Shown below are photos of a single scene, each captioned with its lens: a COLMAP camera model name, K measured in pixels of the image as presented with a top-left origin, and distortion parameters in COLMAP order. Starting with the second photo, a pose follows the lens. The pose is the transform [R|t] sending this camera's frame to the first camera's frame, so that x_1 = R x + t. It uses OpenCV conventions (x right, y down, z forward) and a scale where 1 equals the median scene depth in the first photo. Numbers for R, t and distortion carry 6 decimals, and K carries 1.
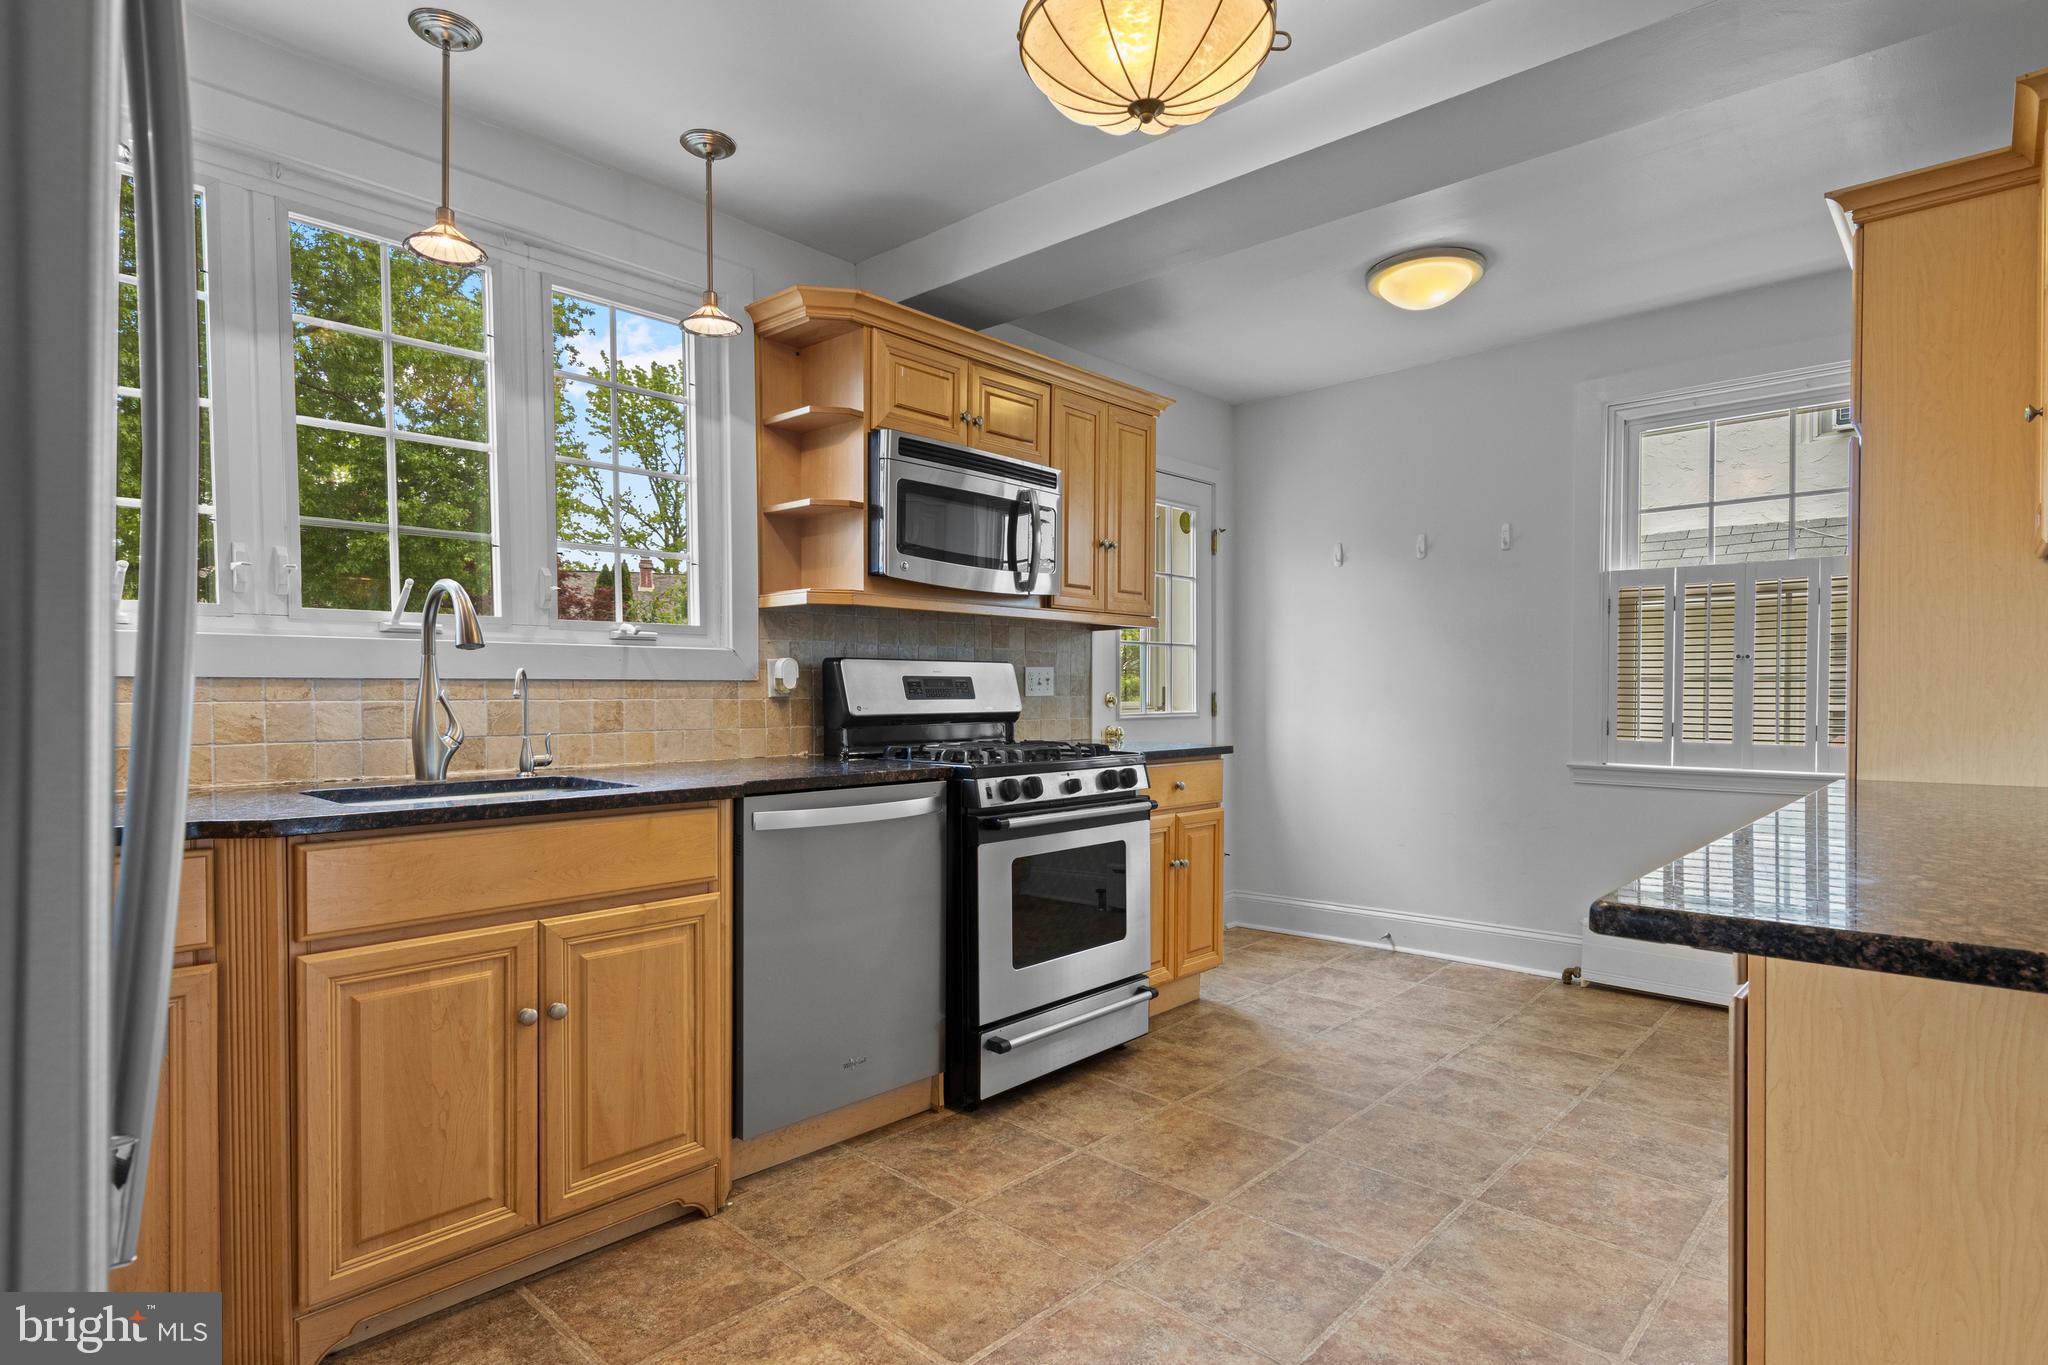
lens RADIAL K [[1051.4, 0, 1026.9], [0, 1051.4, 718.2], [0, 0, 1]] dist [0.012634, -0.003235]
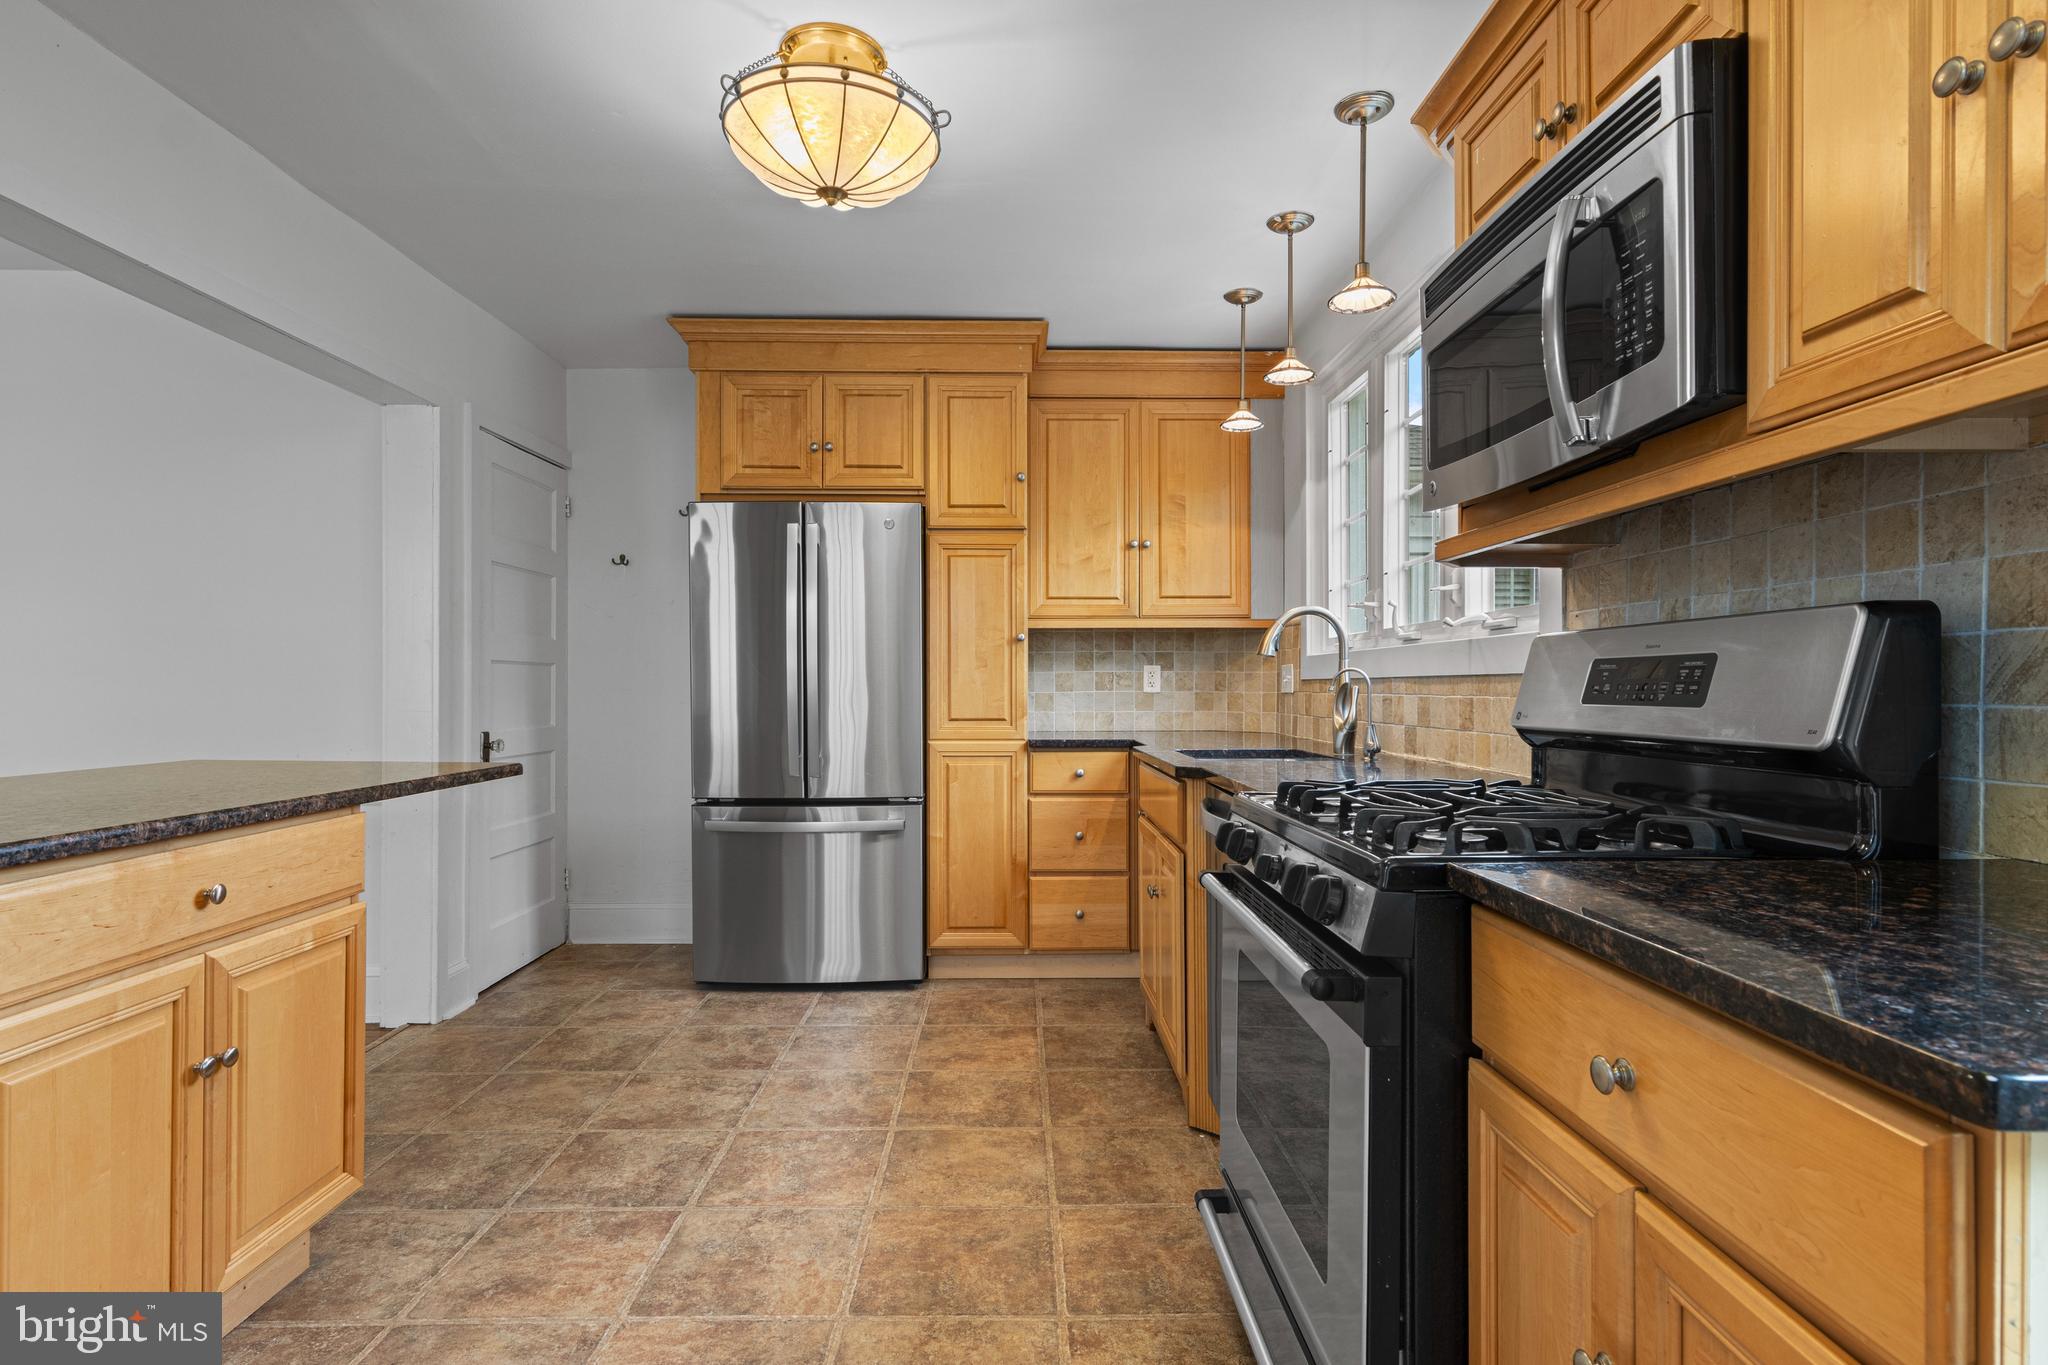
lens RADIAL K [[1051.4, 0, 1026.1], [0, 1051.4, 690.3], [0, 0, 1]] dist [0.012634, -0.003235]
pose [[-0.722089, 0.002976, -0.691793, 0.524465], [-0.018130, 0.999566, 0.023223, -0.036596], [0.691562, 0.029312, -0.721722, 1.367799]]
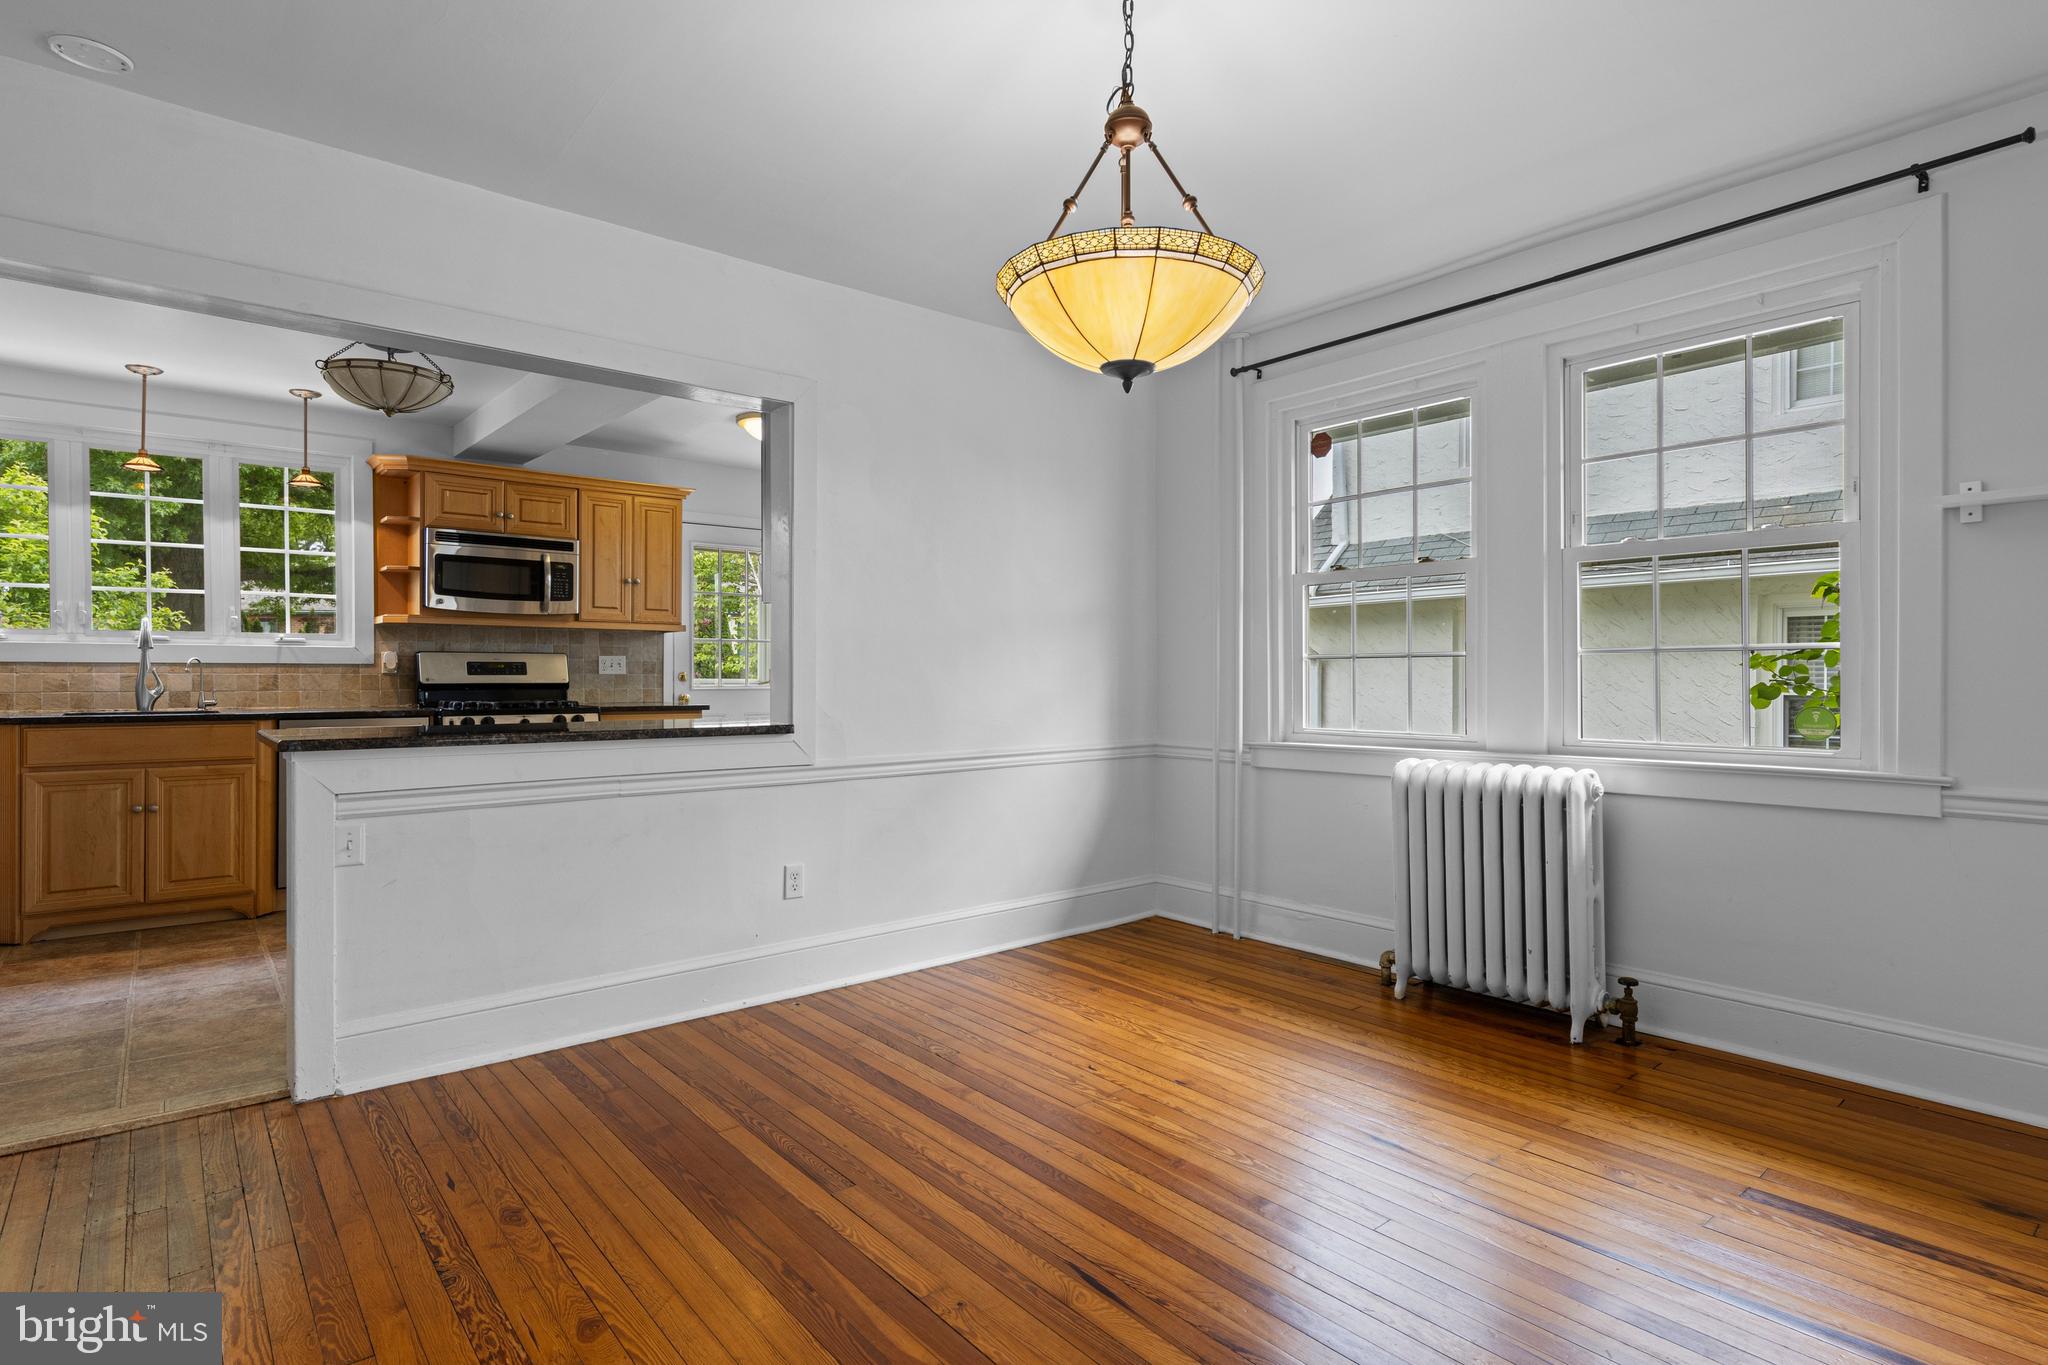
lens RADIAL K [[1051.4, 0, 1024.4], [0, 1051.4, 675.6], [0, 0, 1]] dist [0.012634, -0.003235]
pose [[0.991157, 0.002939, -0.132662, 1.193256], [-0.006393, 0.999651, -0.025617, 0.025576], [0.132540, 0.026239, 0.990830, -0.710788]]
